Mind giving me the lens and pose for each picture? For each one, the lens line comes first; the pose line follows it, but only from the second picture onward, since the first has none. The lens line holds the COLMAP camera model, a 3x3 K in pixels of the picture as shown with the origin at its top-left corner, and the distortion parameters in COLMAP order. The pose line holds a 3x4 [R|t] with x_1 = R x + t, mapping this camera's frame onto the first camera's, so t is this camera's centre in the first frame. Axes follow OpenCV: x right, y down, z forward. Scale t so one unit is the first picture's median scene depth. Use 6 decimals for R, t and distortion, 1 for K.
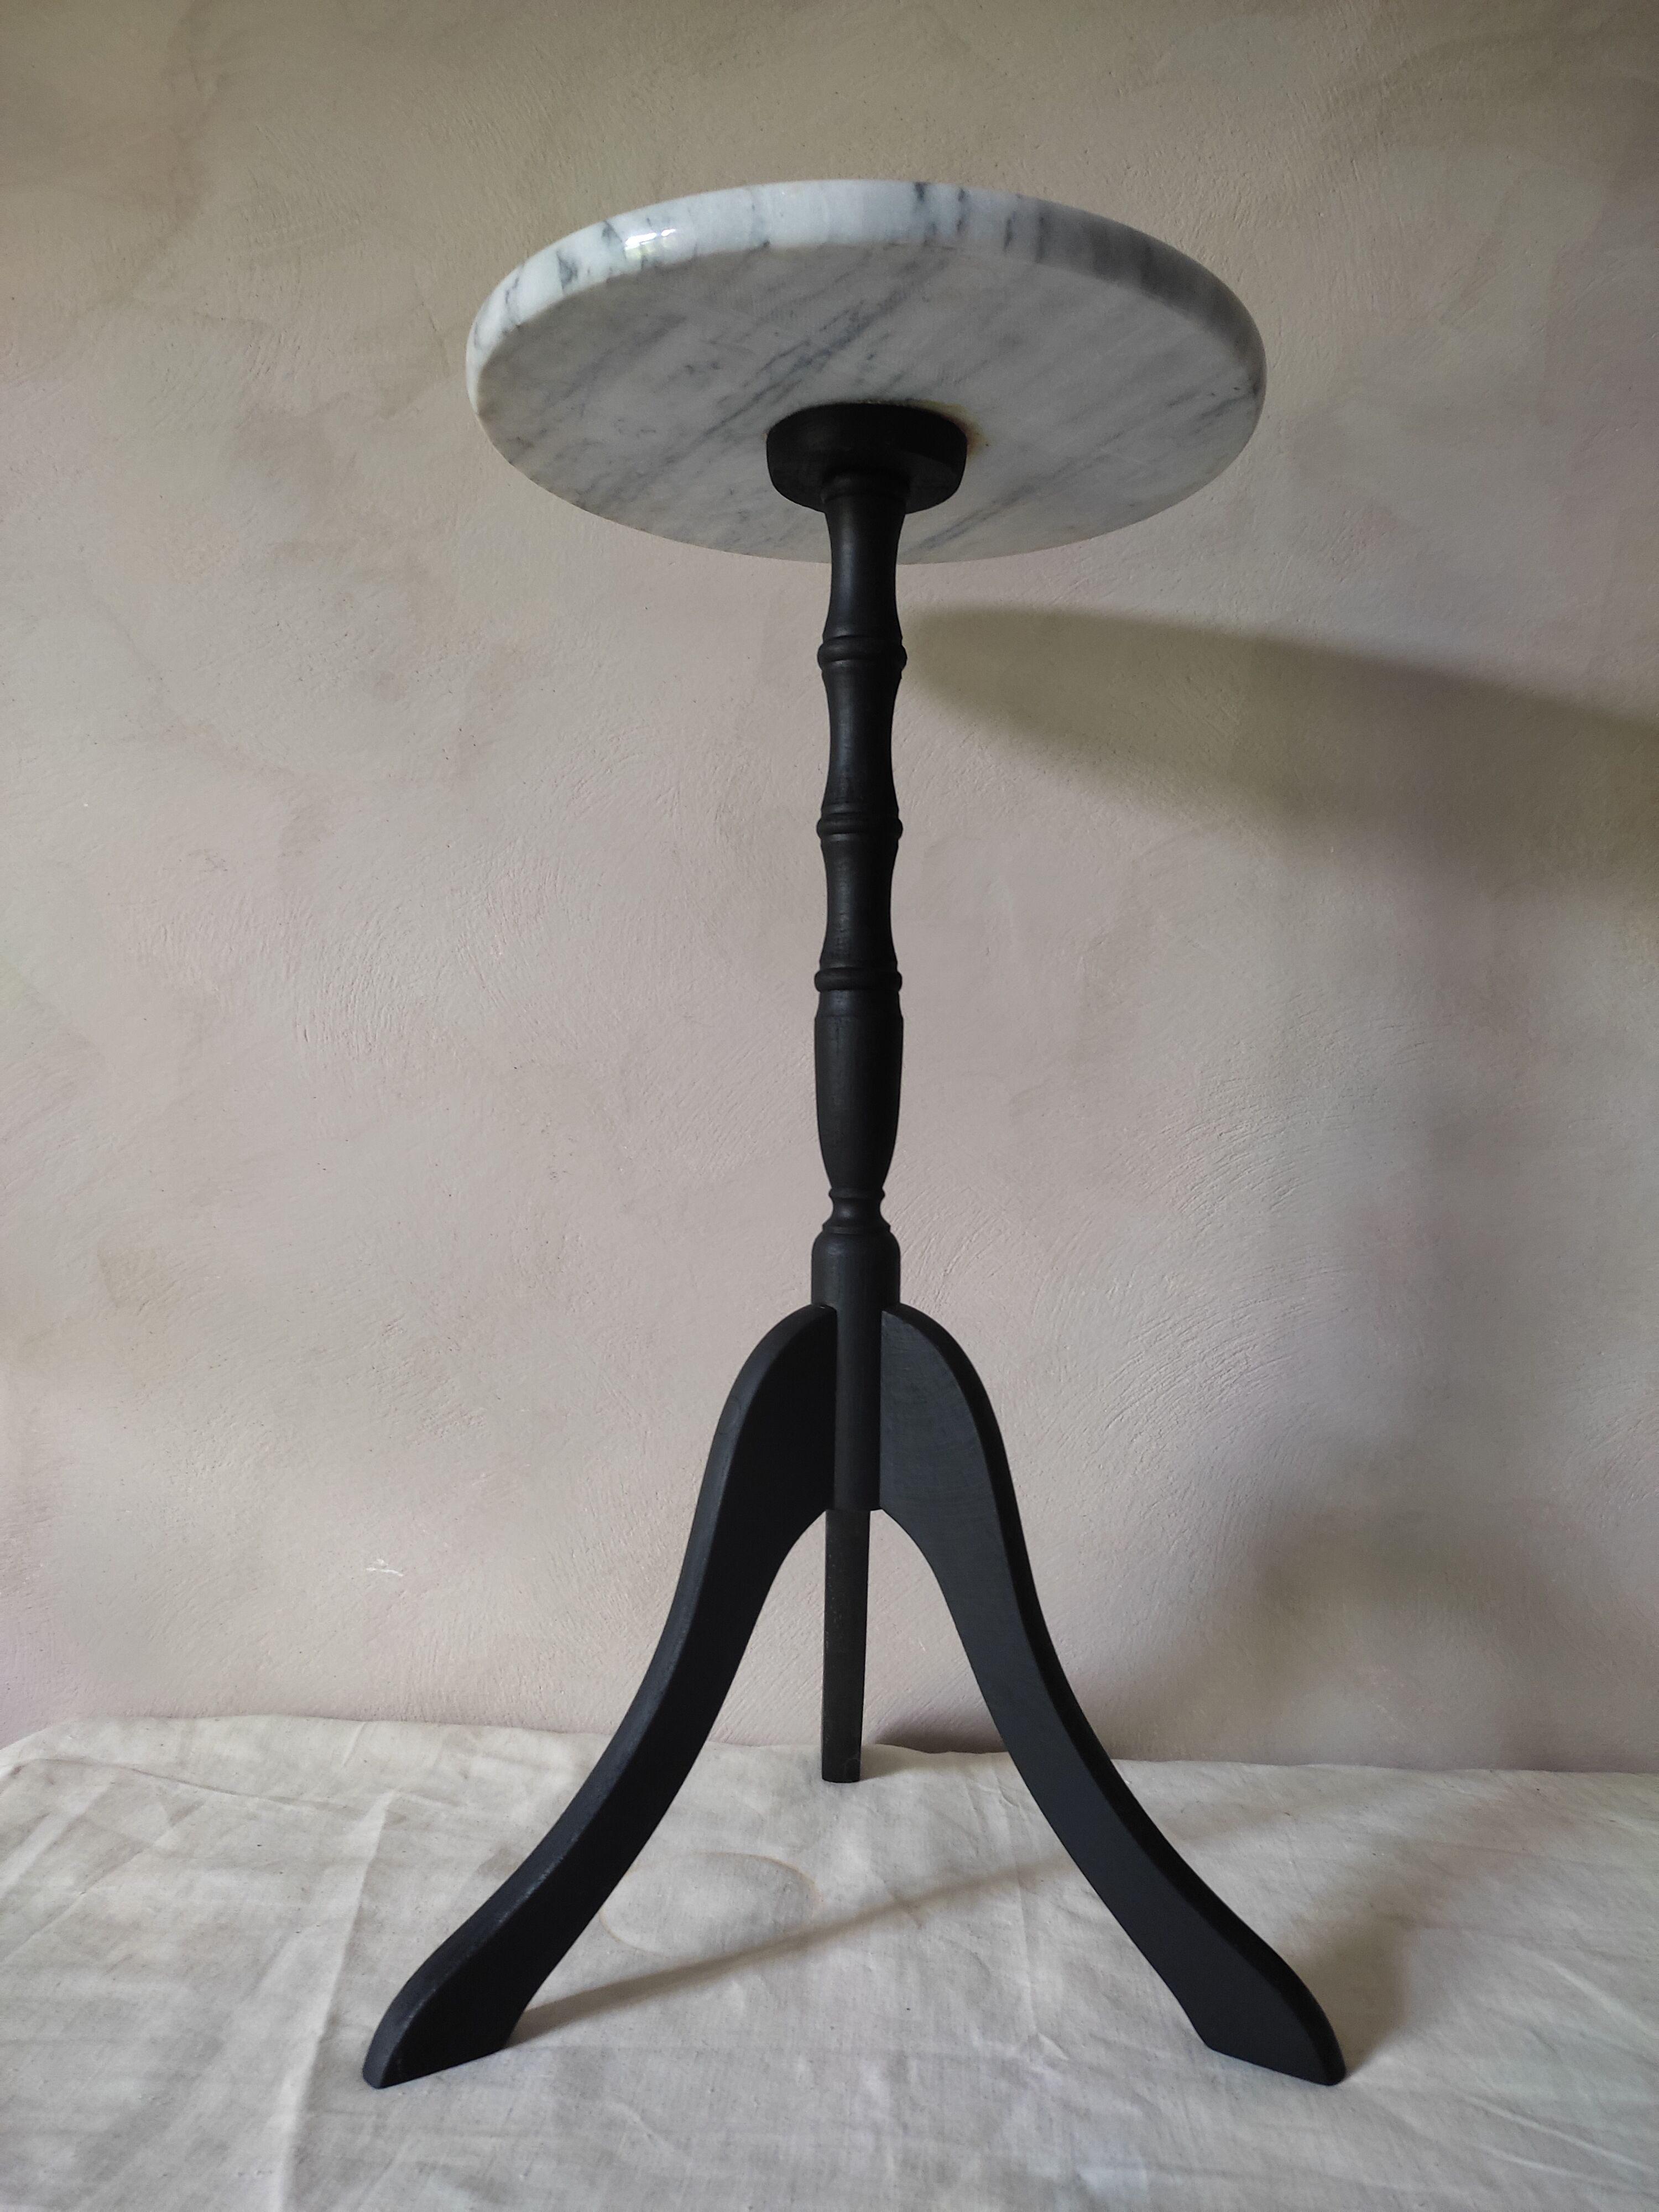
lens RADIAL K [[1650.2, 0, 829.5], [0, 1650.2, 1106.0], [0, 0, 1]] dist [0.078289, -0.101838]
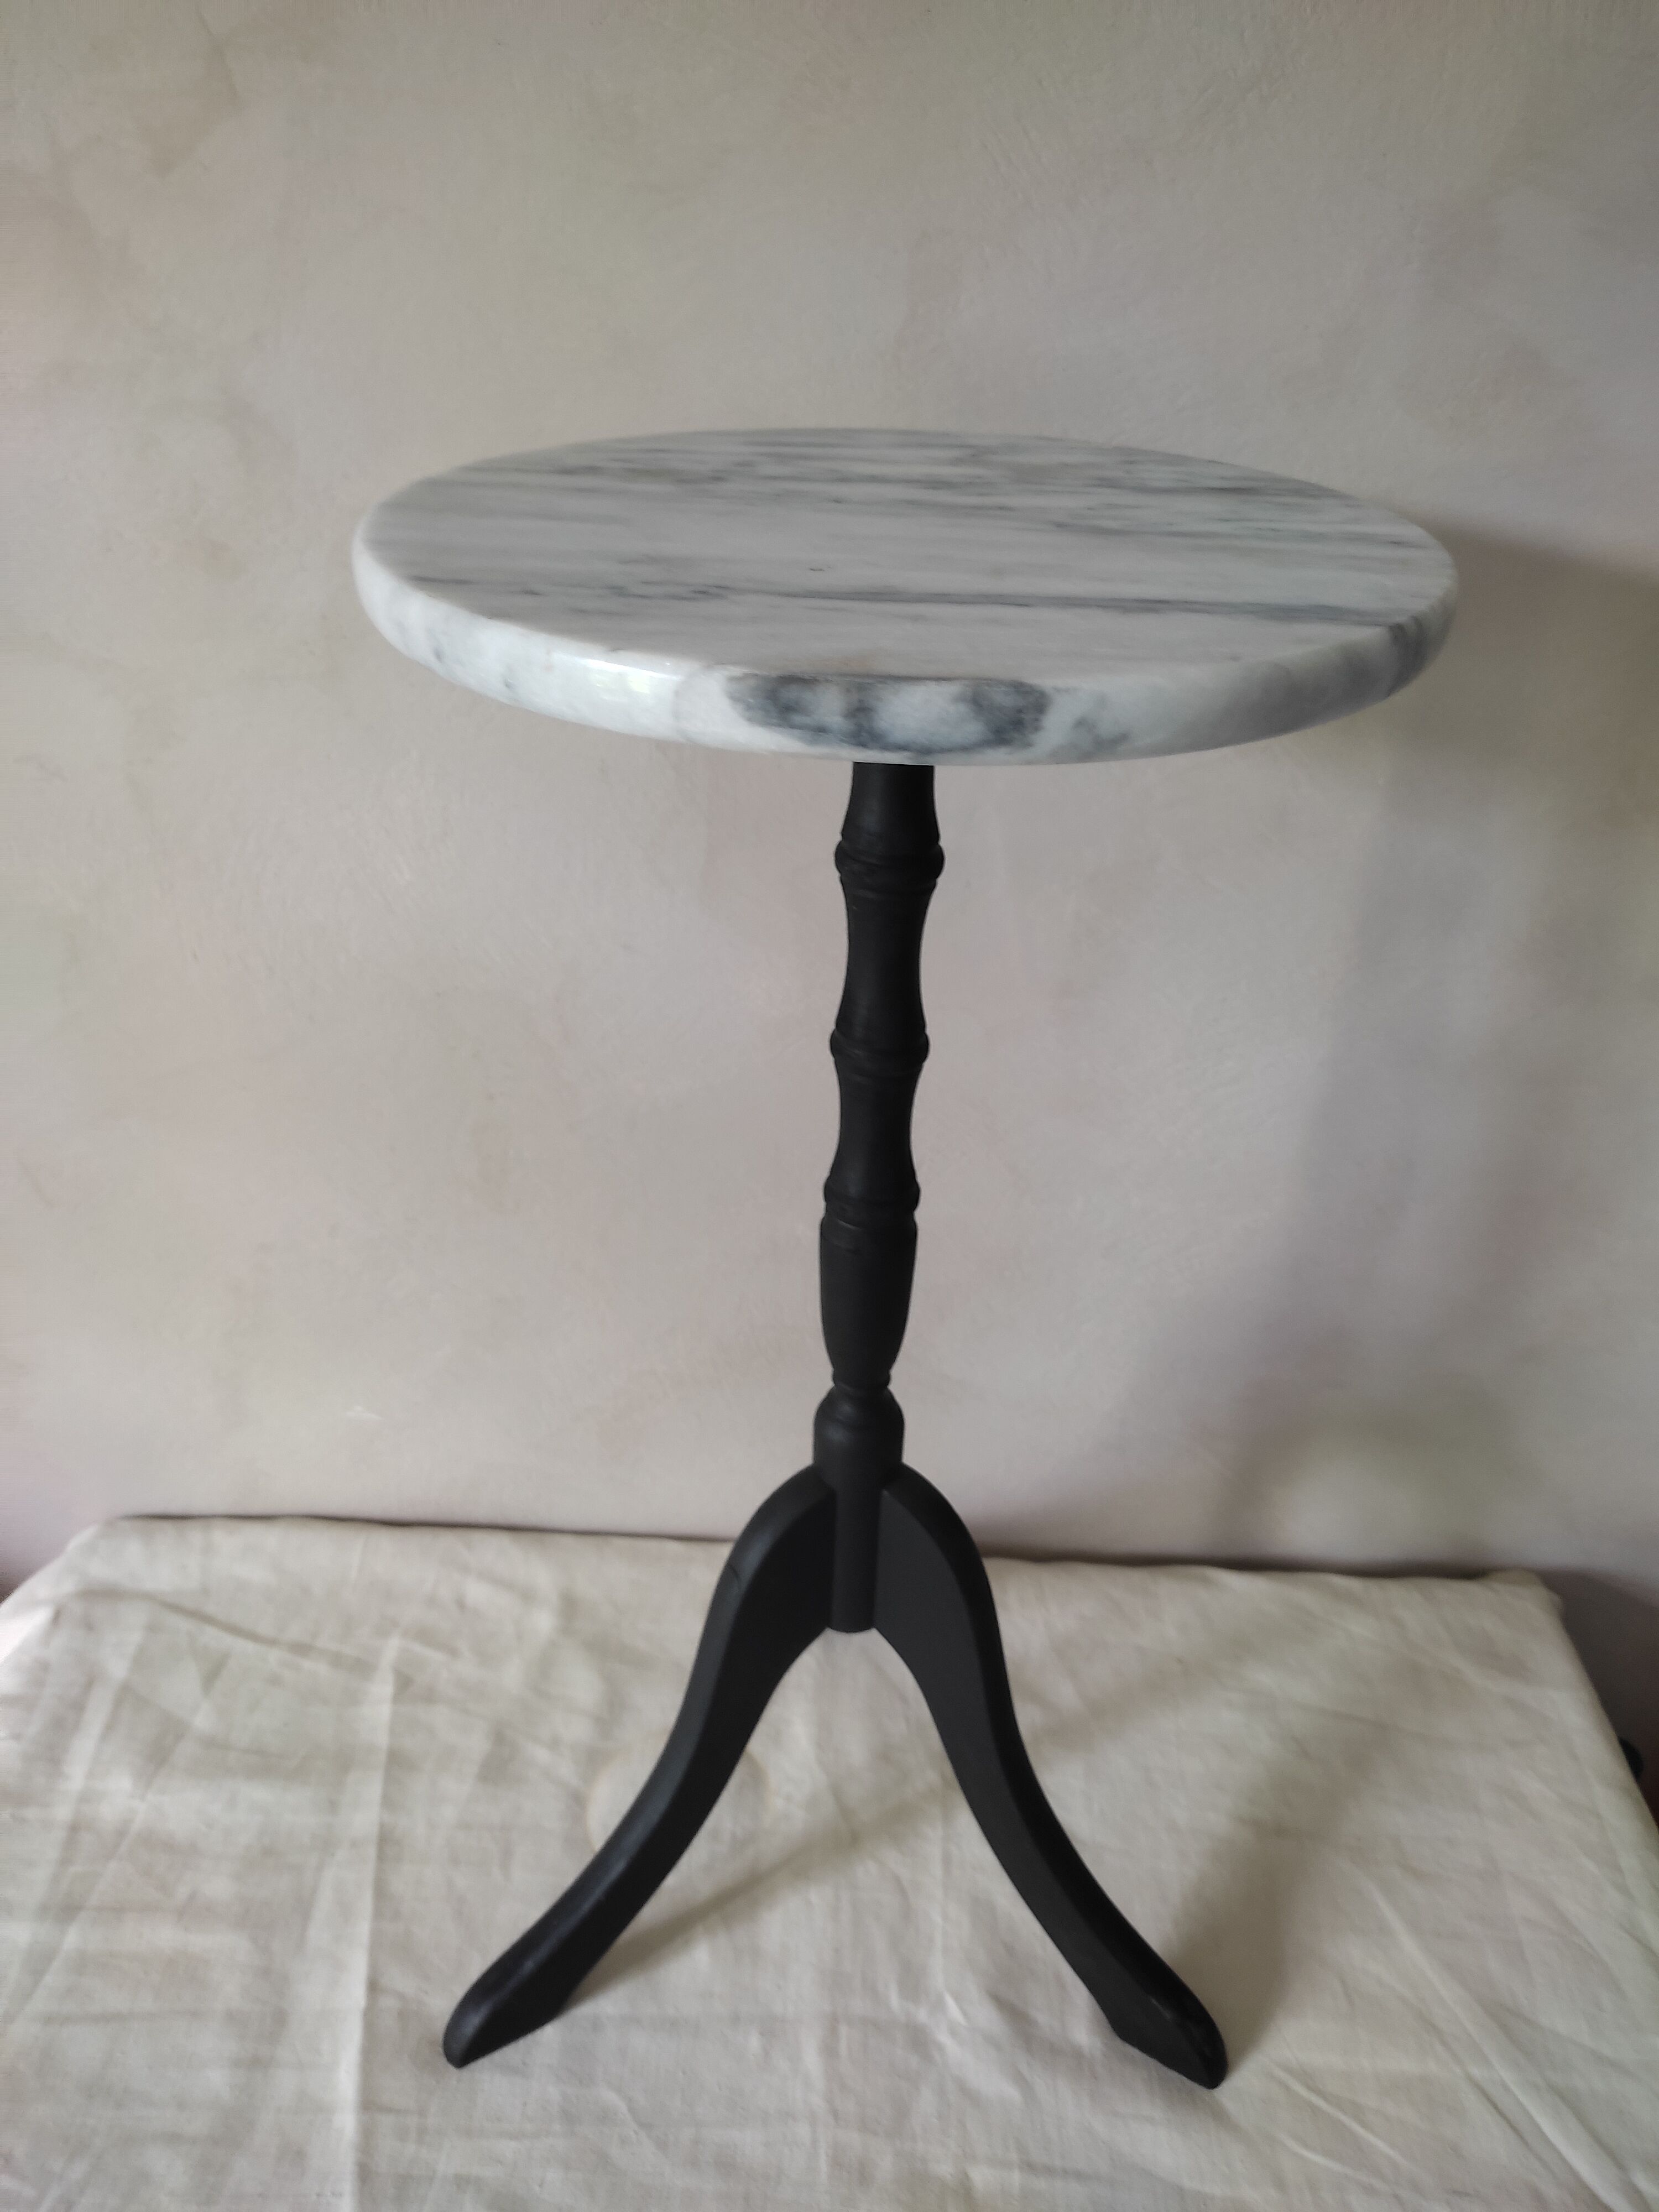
lens RADIAL K [[1661.8, 0, 841.9], [0, 1661.8, 1105.3], [0, 0, 1]] dist [0.045226, -0.069084]
pose [[0.999558, 0.008312, 0.028543, 0.006142], [-0.021850, 0.856453, 0.515762, -0.587316], [-0.020159, -0.516158, 0.856256, 0.250826]]
